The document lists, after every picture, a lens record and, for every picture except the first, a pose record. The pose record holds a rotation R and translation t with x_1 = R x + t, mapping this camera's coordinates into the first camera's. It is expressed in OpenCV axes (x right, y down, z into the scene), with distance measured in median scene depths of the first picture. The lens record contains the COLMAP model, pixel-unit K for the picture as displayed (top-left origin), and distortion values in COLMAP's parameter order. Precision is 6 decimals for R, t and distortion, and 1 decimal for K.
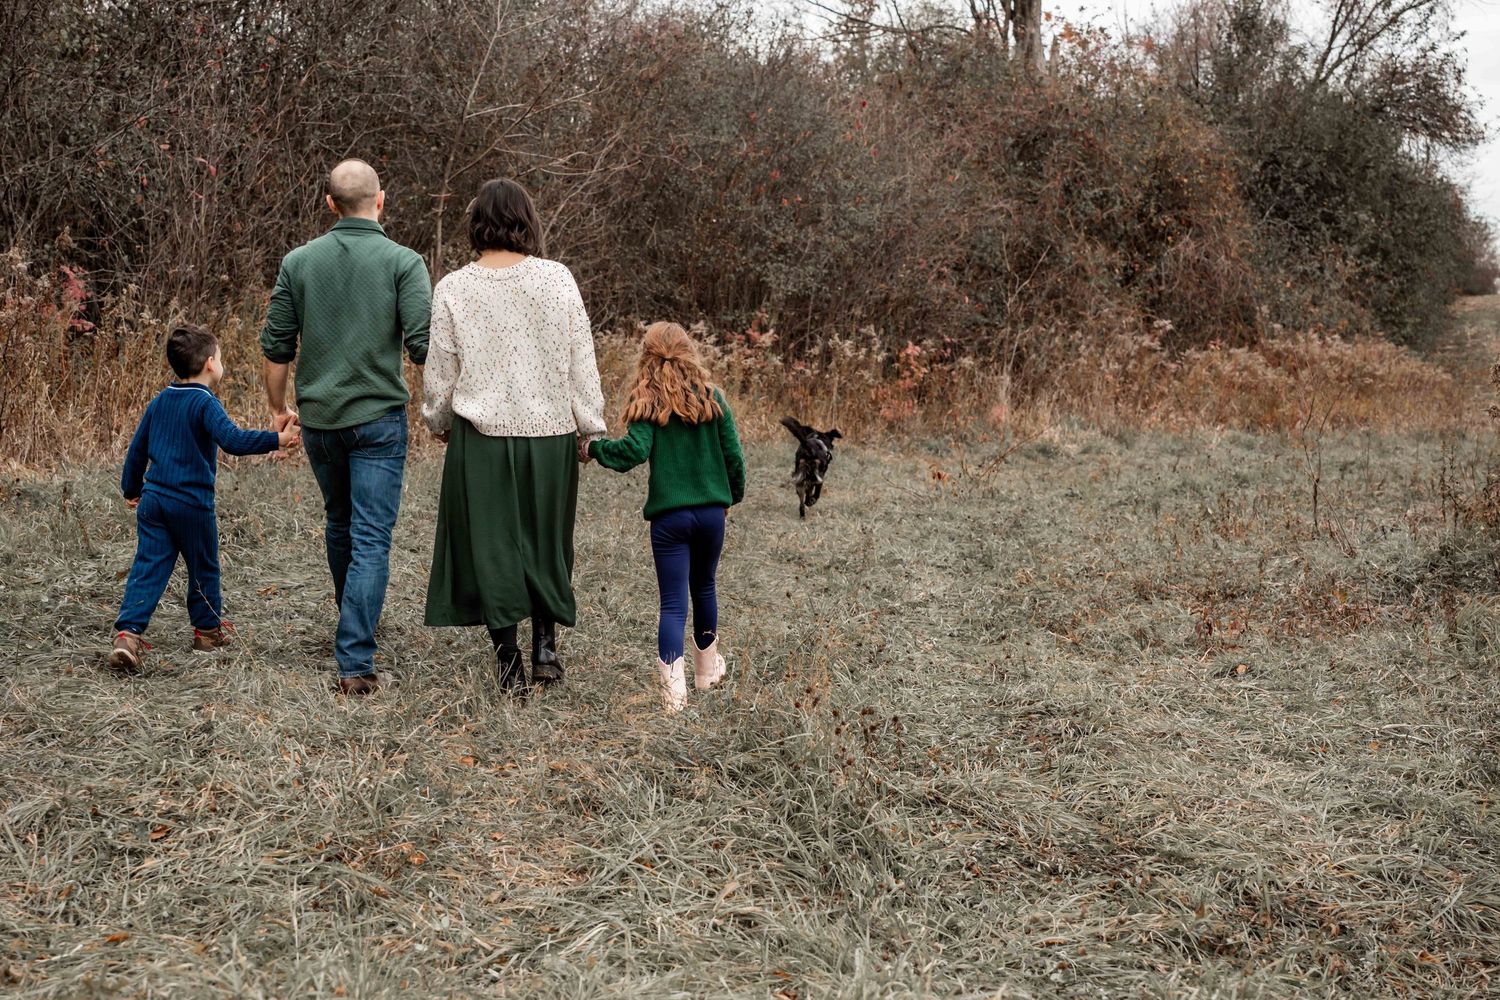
lens RADIAL K [[2149.5, 0, 750.0], [0, 2149.5, 500.0], [0, 0, 1]] dist [0.263315, 0.000432]
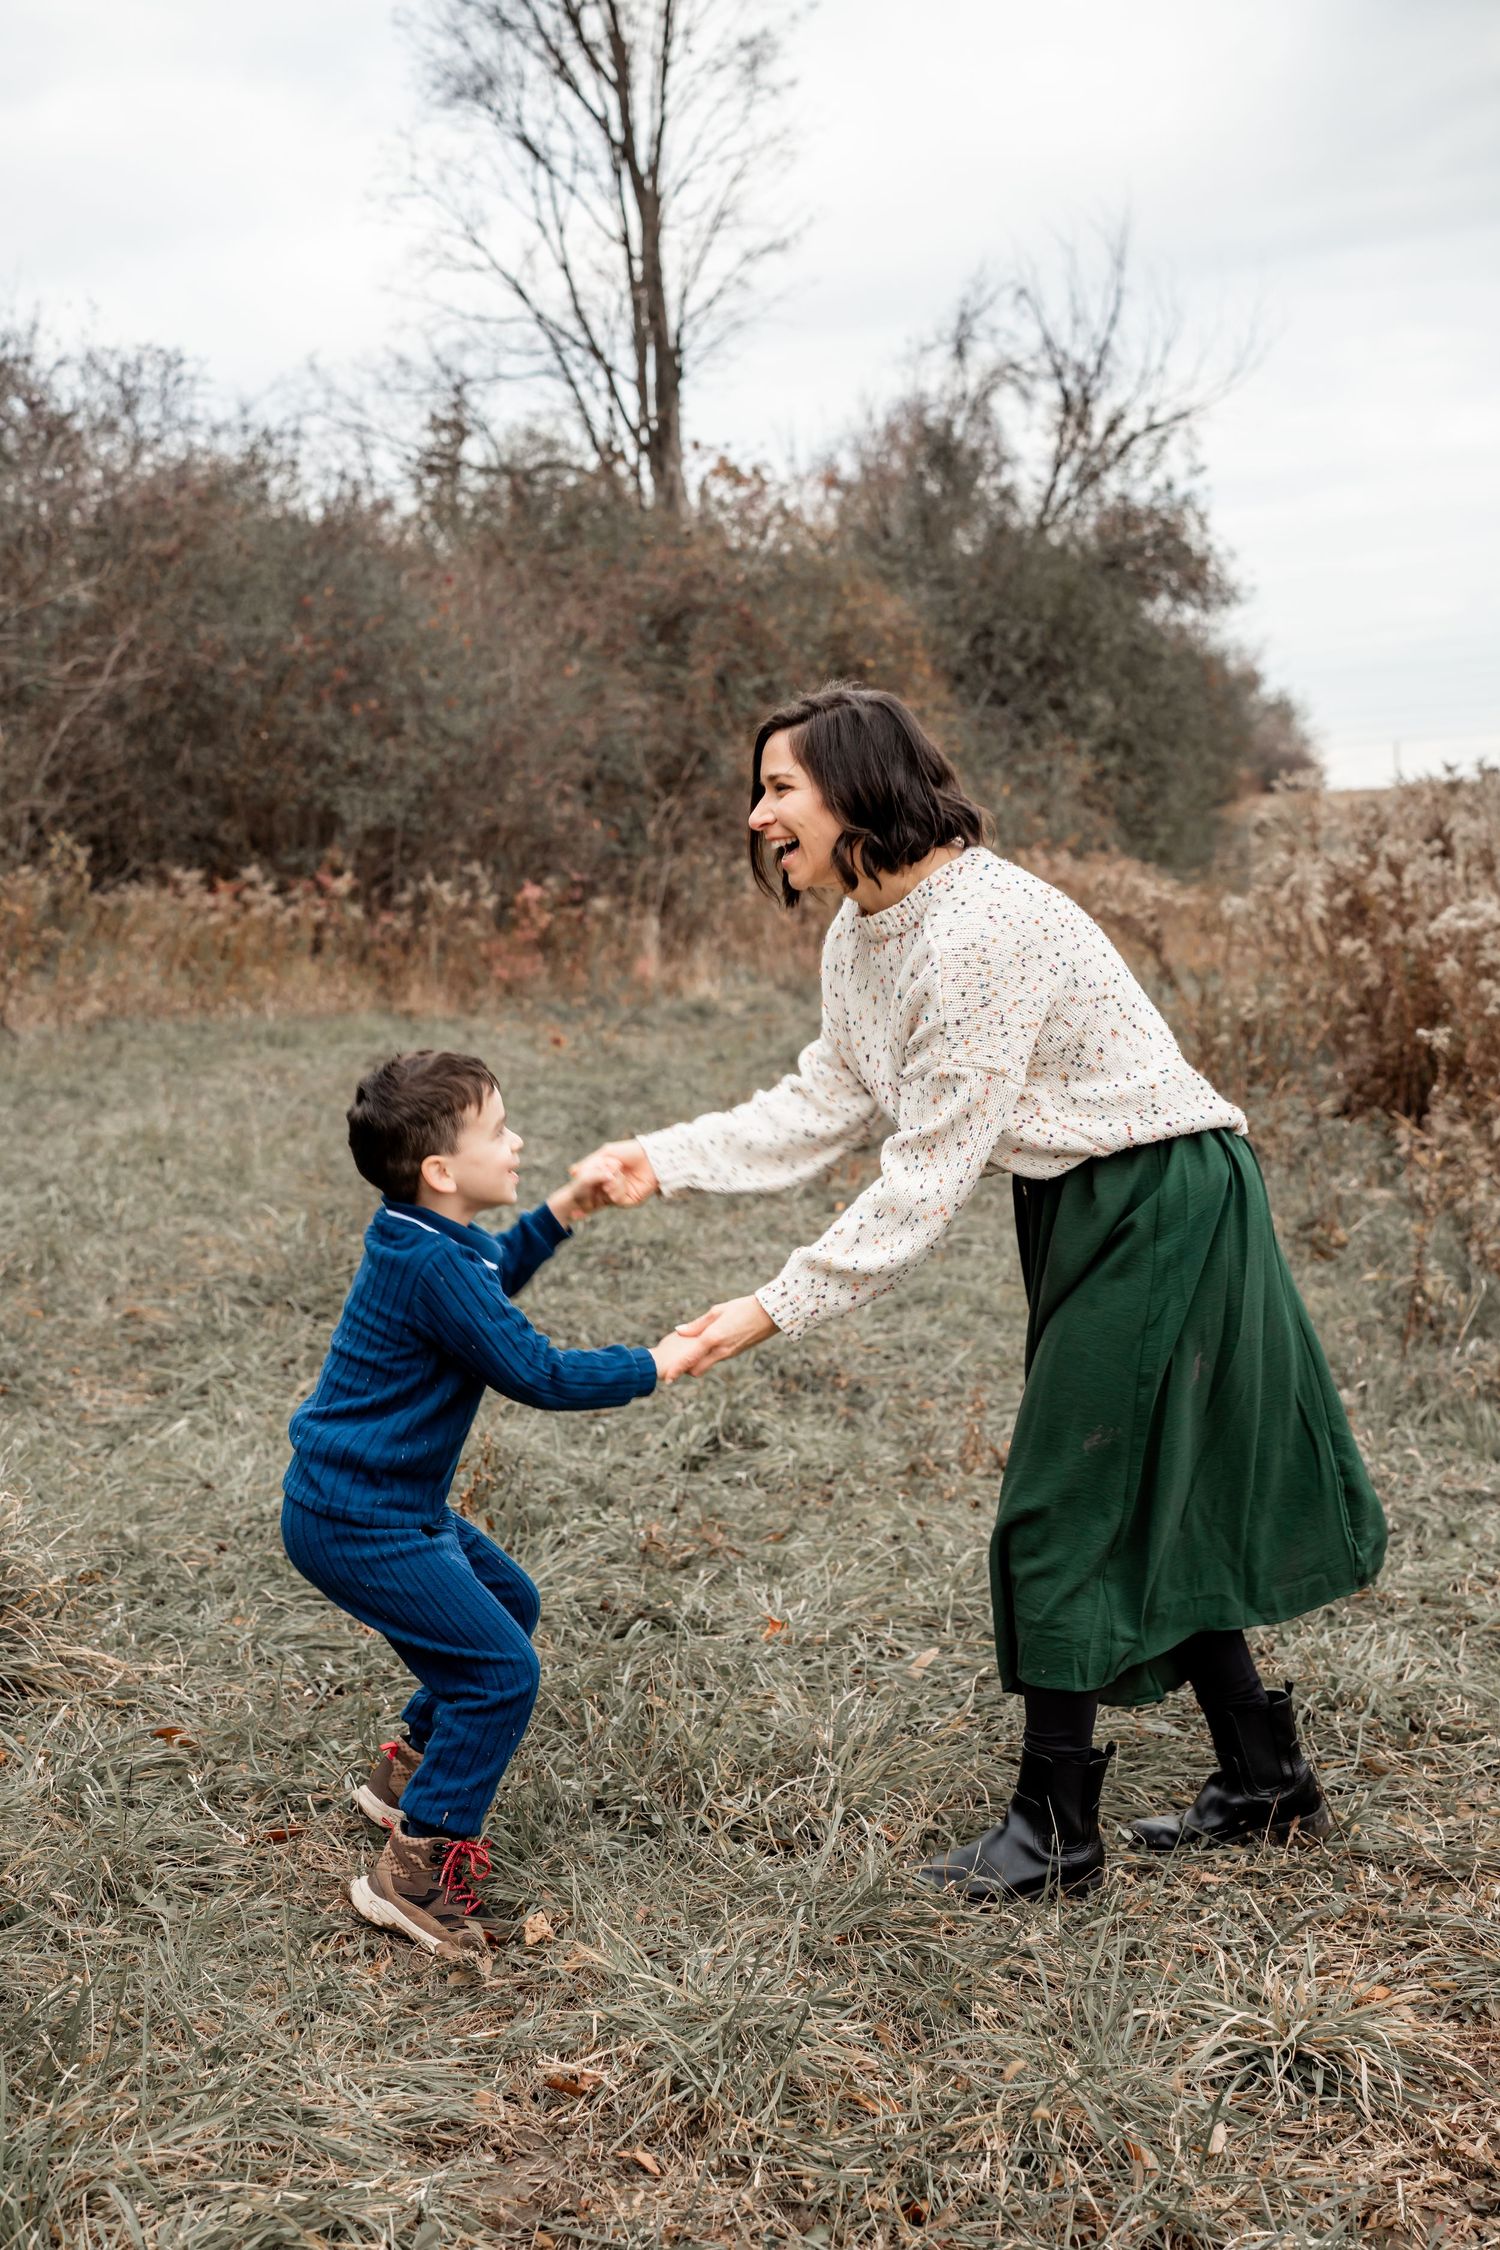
lens RADIAL K [[3224.2, 0, 750.0], [0, 3224.2, 1125.0], [0, 0, 1]] dist [0.263315, 0.000432]
pose [[0.991070, -0.053283, 0.122231, 0.005607], [0.053135, 0.998577, 0.004475, 0.013956], [-0.122296, 0.002060, 0.992492, -0.174730]]
